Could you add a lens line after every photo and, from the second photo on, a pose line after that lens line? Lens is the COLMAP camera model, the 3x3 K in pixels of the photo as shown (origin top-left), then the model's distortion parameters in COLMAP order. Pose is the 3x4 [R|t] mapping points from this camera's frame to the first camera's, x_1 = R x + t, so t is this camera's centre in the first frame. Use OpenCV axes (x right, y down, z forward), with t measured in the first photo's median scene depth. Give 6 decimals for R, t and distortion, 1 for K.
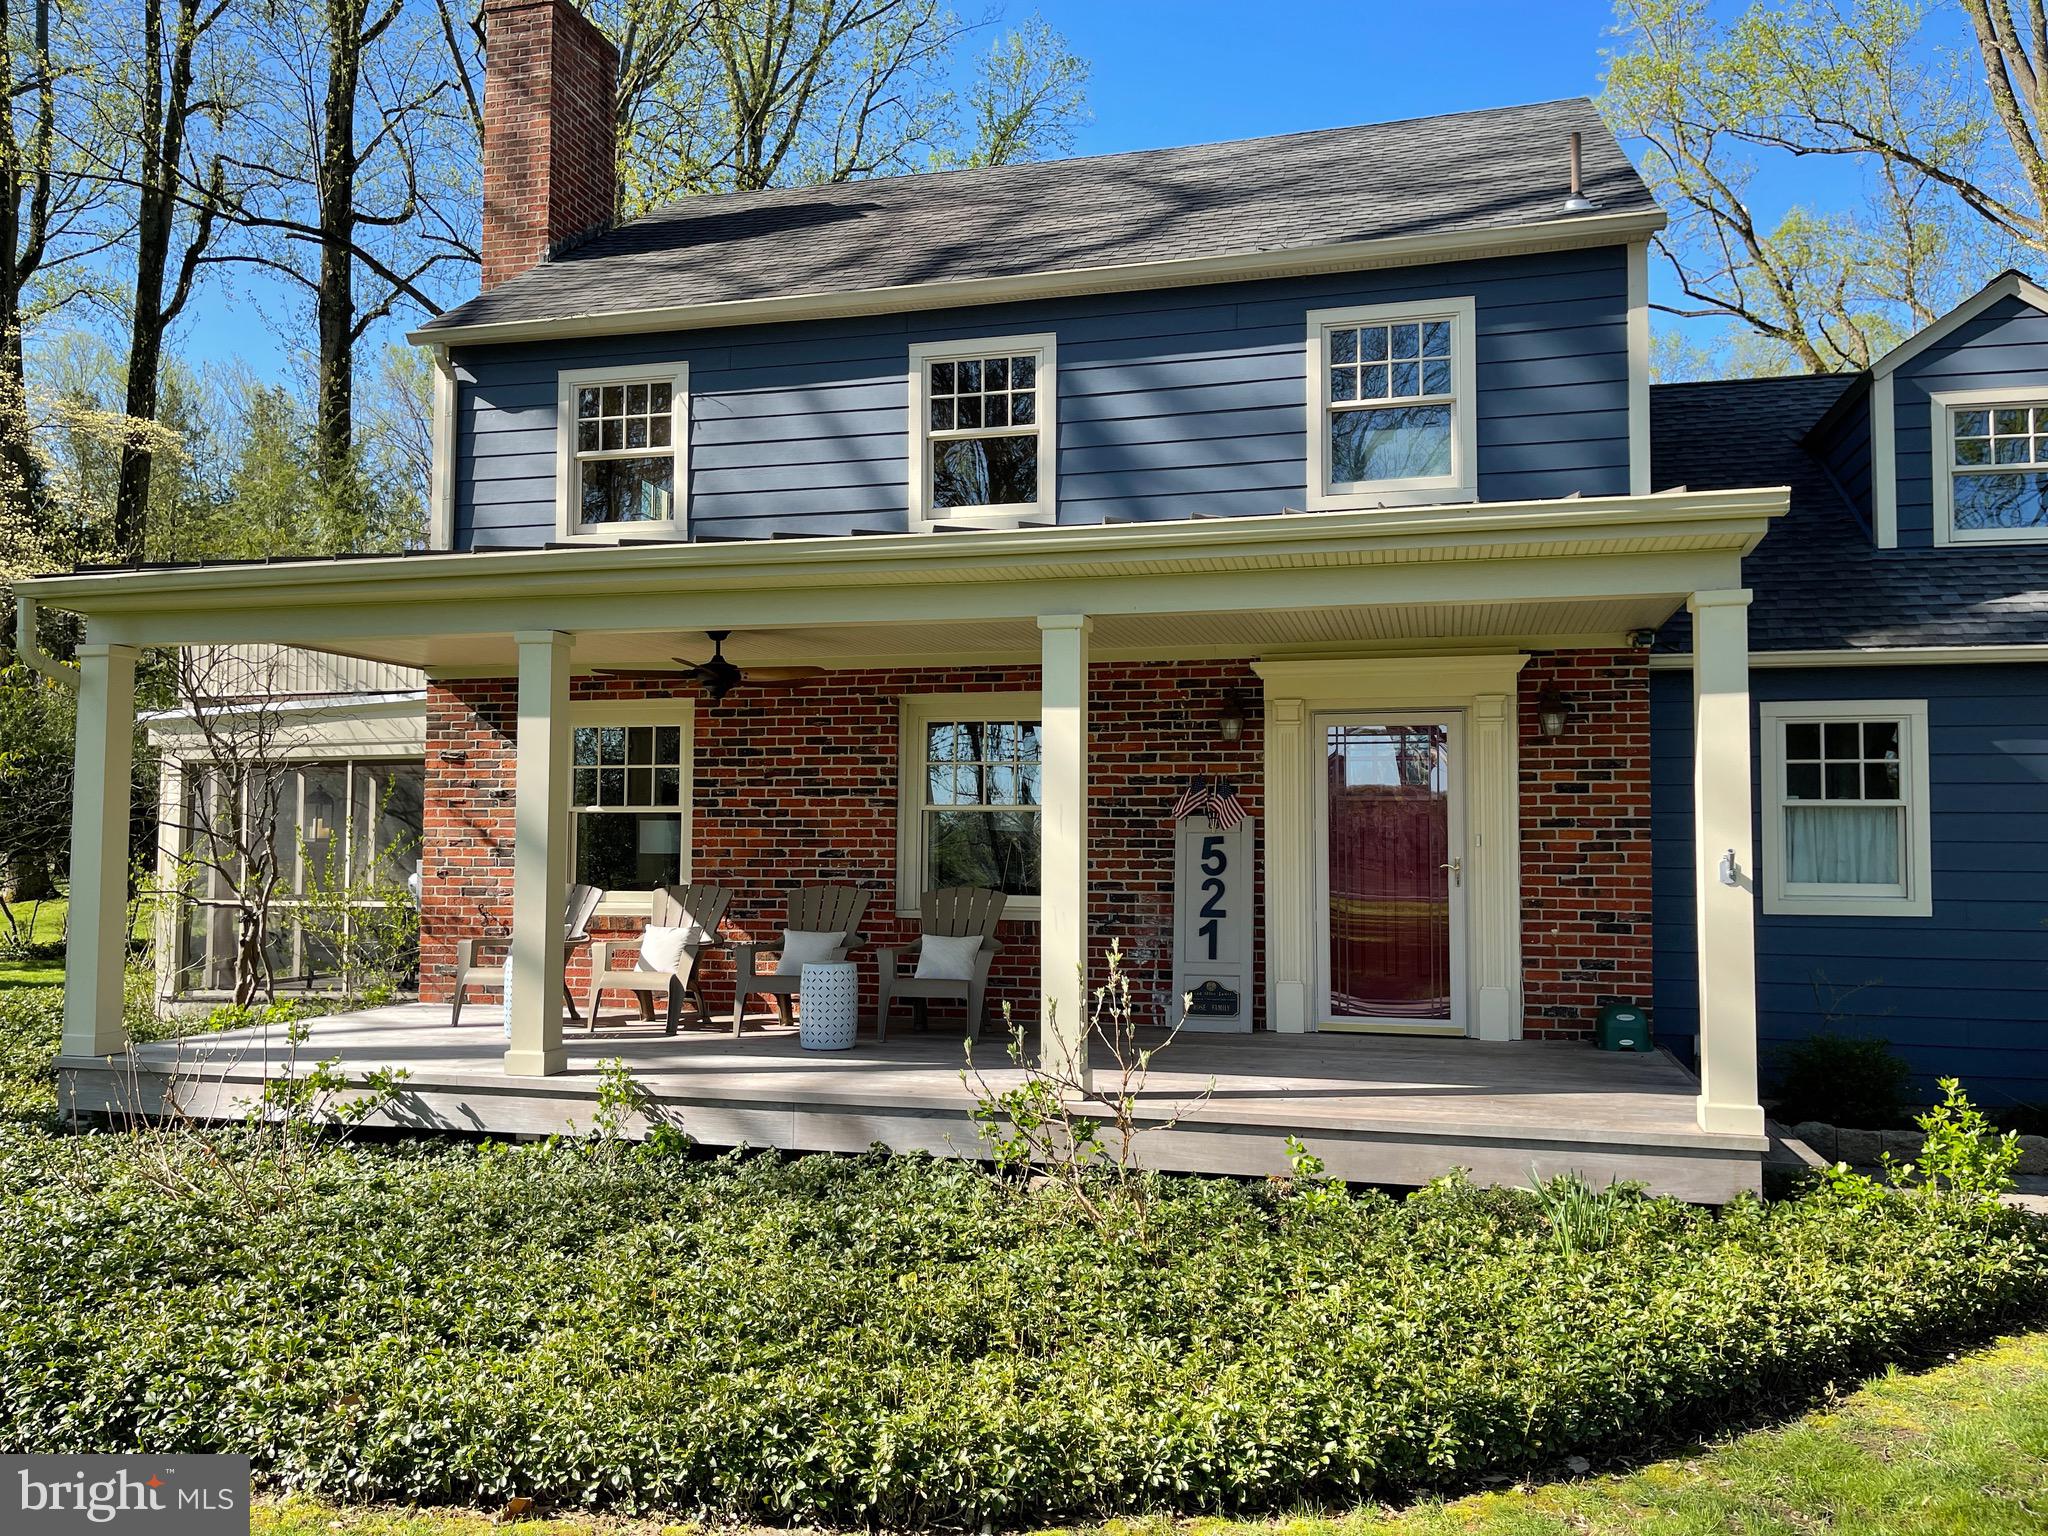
lens RADIAL K [[1525.7, 0, 1024.0], [0, 1525.7, 768.0], [0, 0, 1]] dist [0.063937, -0.070140]
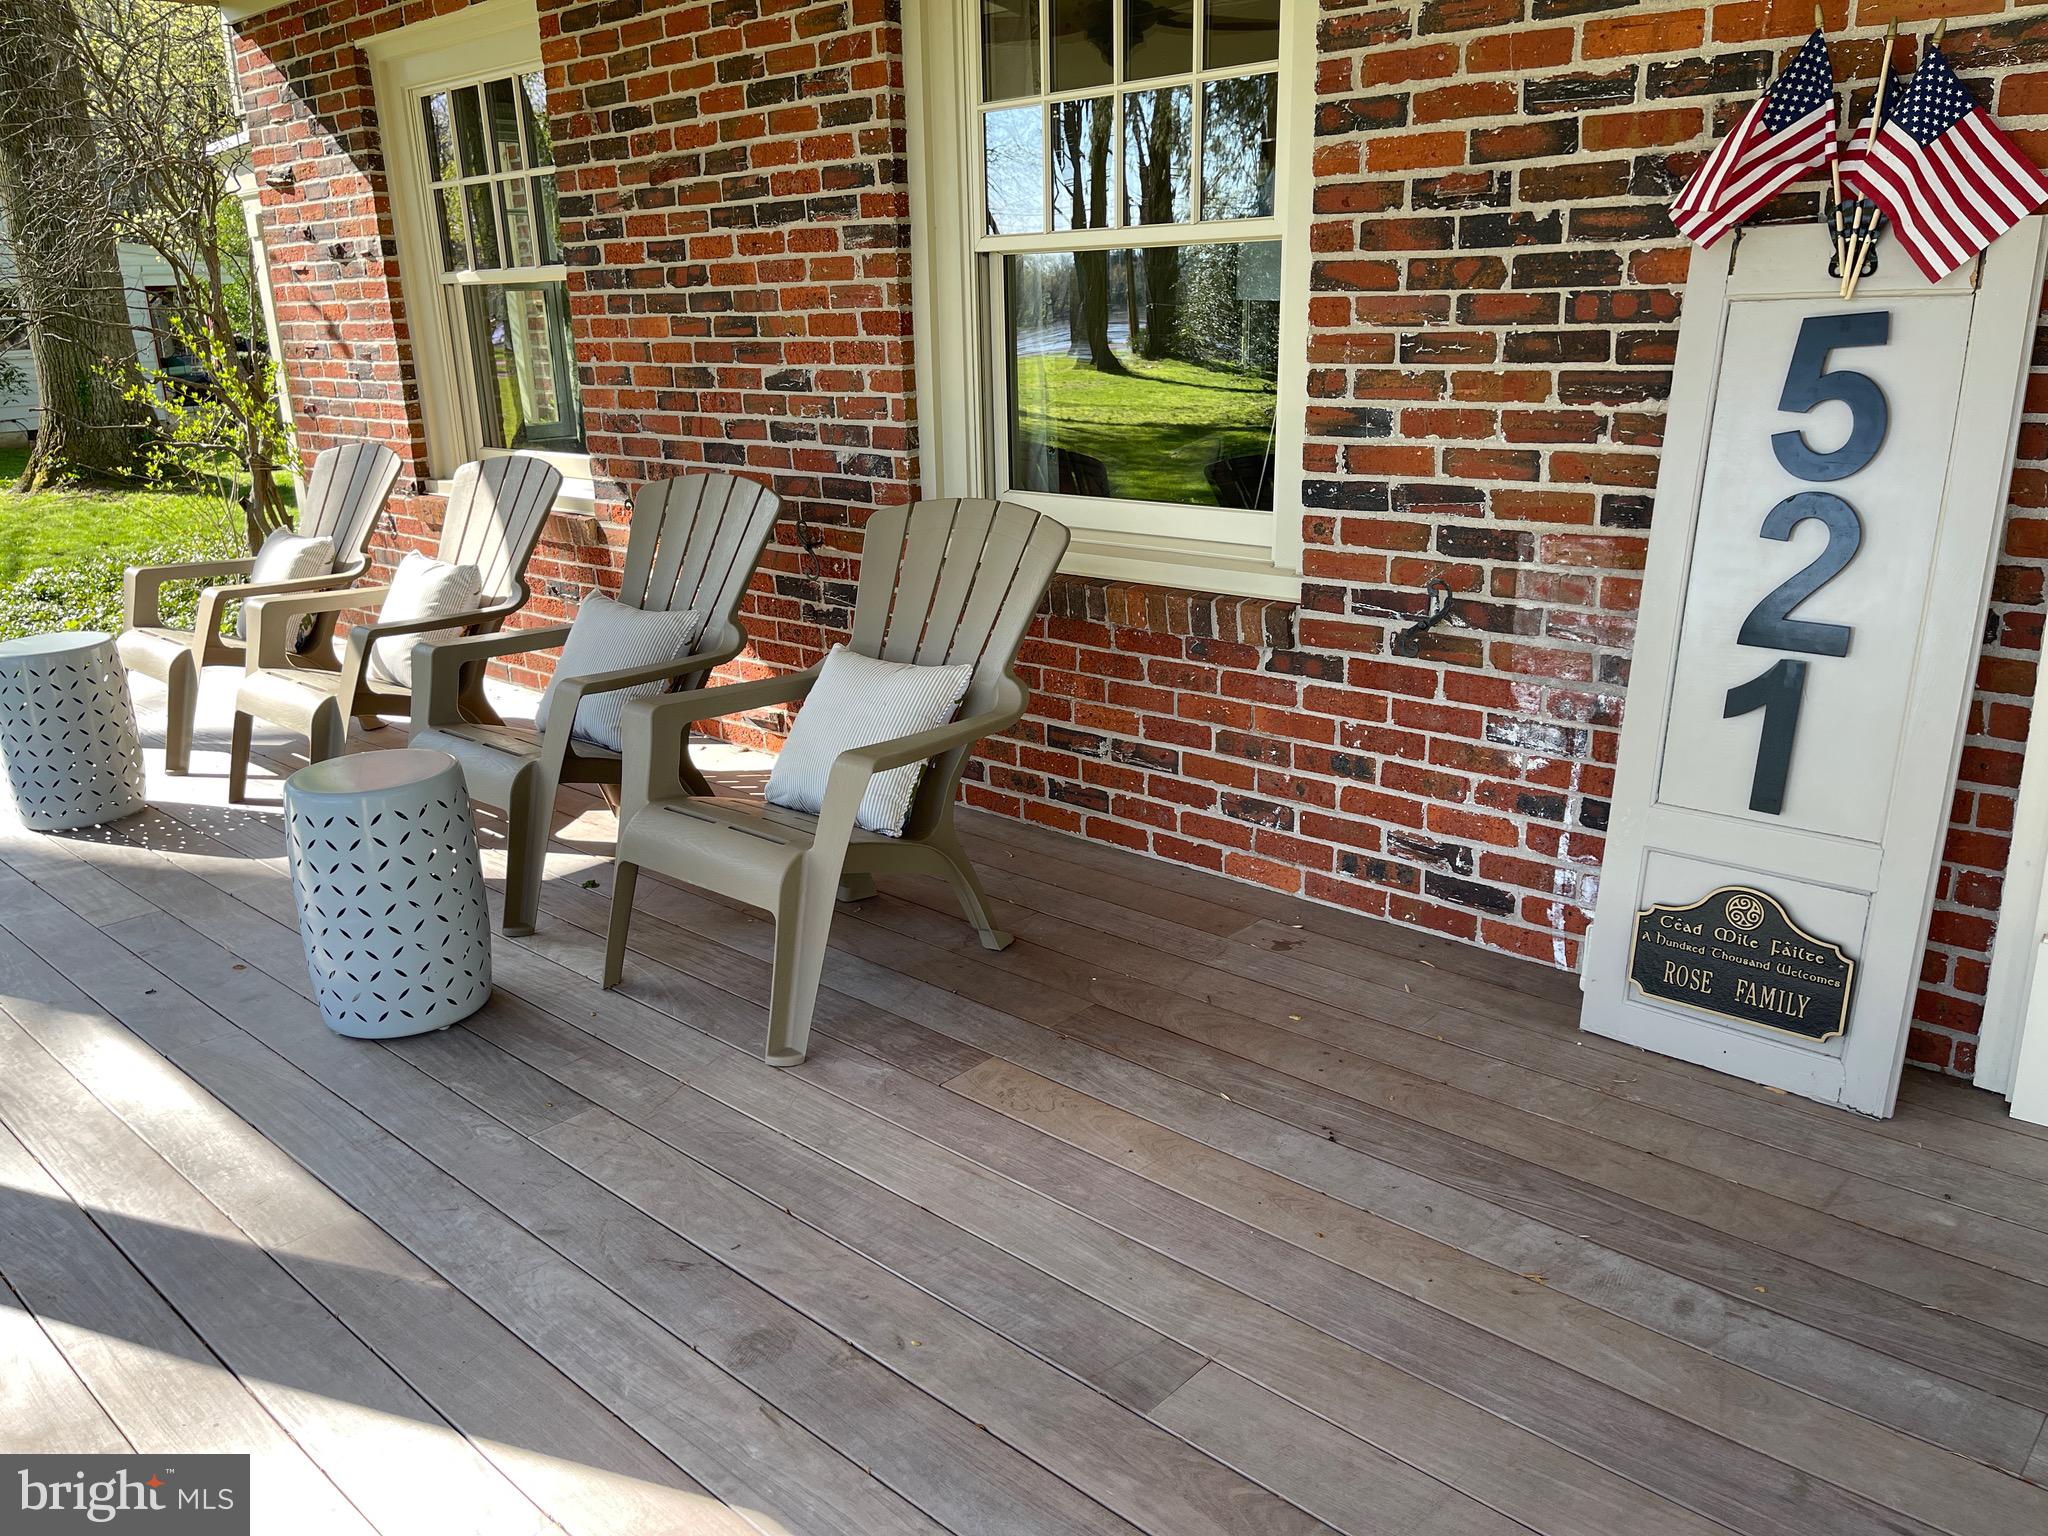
lens RADIAL K [[1525.7, 0, 1024.0], [0, 1525.7, 768.0], [0, 0, 1]] dist [0.063937, -0.070140]
pose [[0.872933, 0.113622, -0.474424, 0.127084], [0.056840, 0.942186, 0.330234, 0.023220], [0.484517, -0.315239, 0.816007, 0.677954]]
